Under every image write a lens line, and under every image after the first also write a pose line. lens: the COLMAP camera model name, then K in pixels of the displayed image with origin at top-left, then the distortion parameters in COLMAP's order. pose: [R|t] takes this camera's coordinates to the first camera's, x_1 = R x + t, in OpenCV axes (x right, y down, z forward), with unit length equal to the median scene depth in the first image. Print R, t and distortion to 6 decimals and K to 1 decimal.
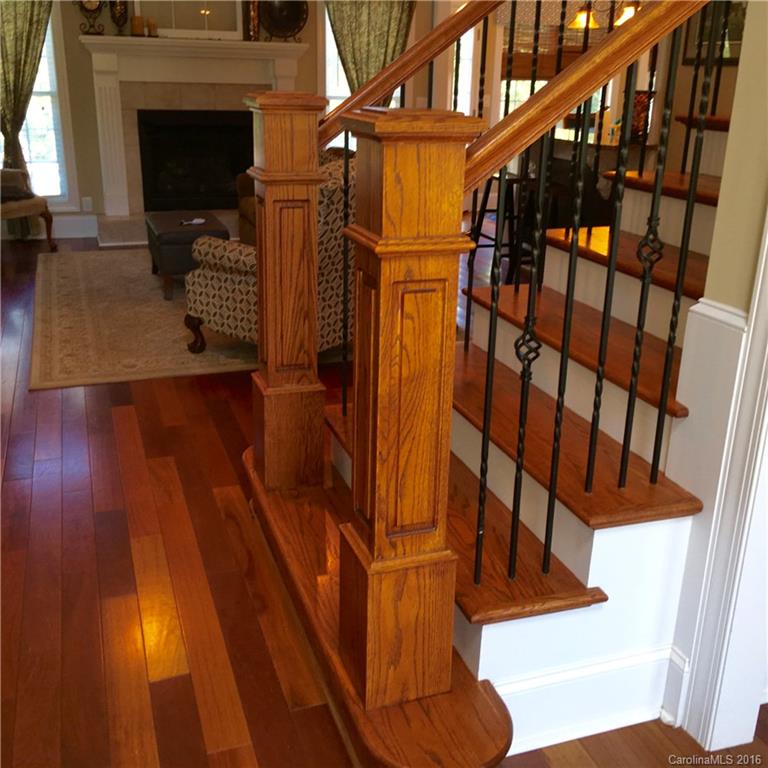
lens RADIAL K [[895.3, 0, 384.7], [0, 895.3, 382.7], [0, 0, 1]] dist [0.073921, 0.000000]
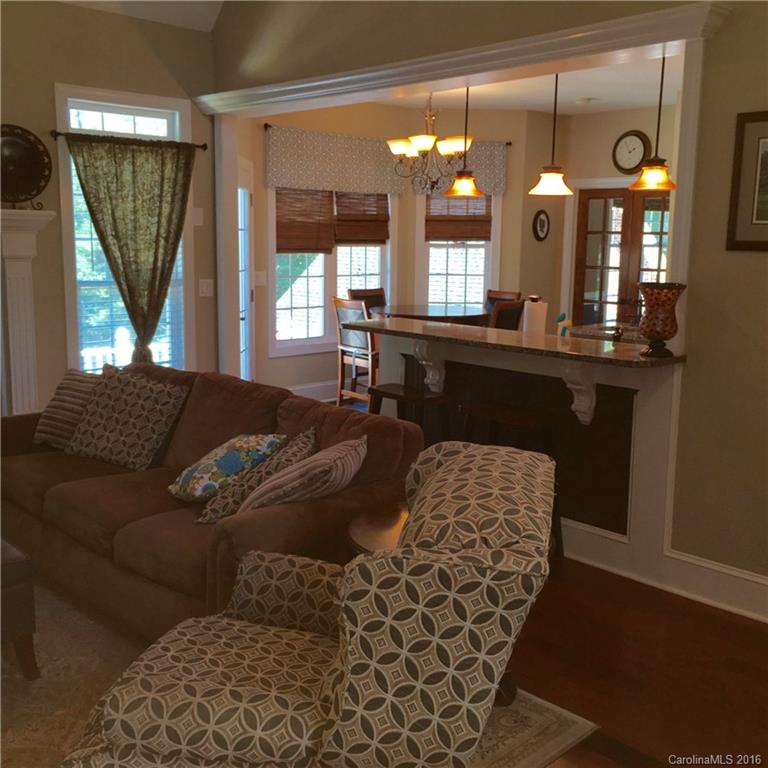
lens RADIAL K [[895.3, 0, 383.7], [0, 895.3, 385.8], [0, 0, 1]] dist [0.073921, 0.000000]
pose [[0.913355, -0.074417, 0.400305, -0.133979], [0.137094, 0.981957, -0.130255, -0.119989], [-0.383389, 0.173848, 0.907077, 0.303466]]
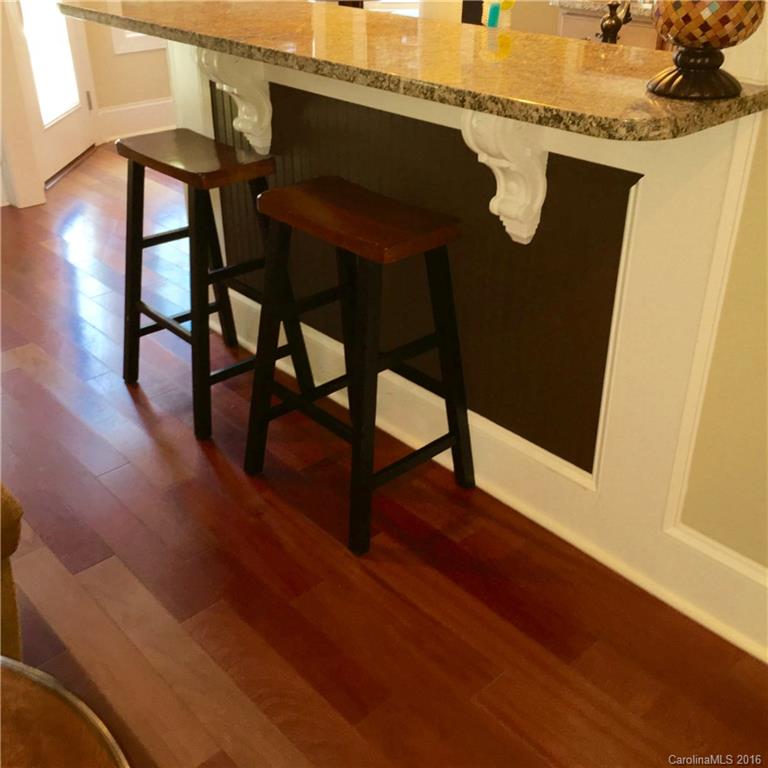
lens RADIAL K [[895.3, 0, 384.2], [0, 895.3, 380.1], [0, 0, 1]] dist [0.073921, 0.000000]
pose [[0.923017, -0.196292, 0.330922, 0.061969], [0.139223, 0.972185, 0.188343, -0.164656], [-0.358687, -0.127772, 0.924672, 0.525672]]
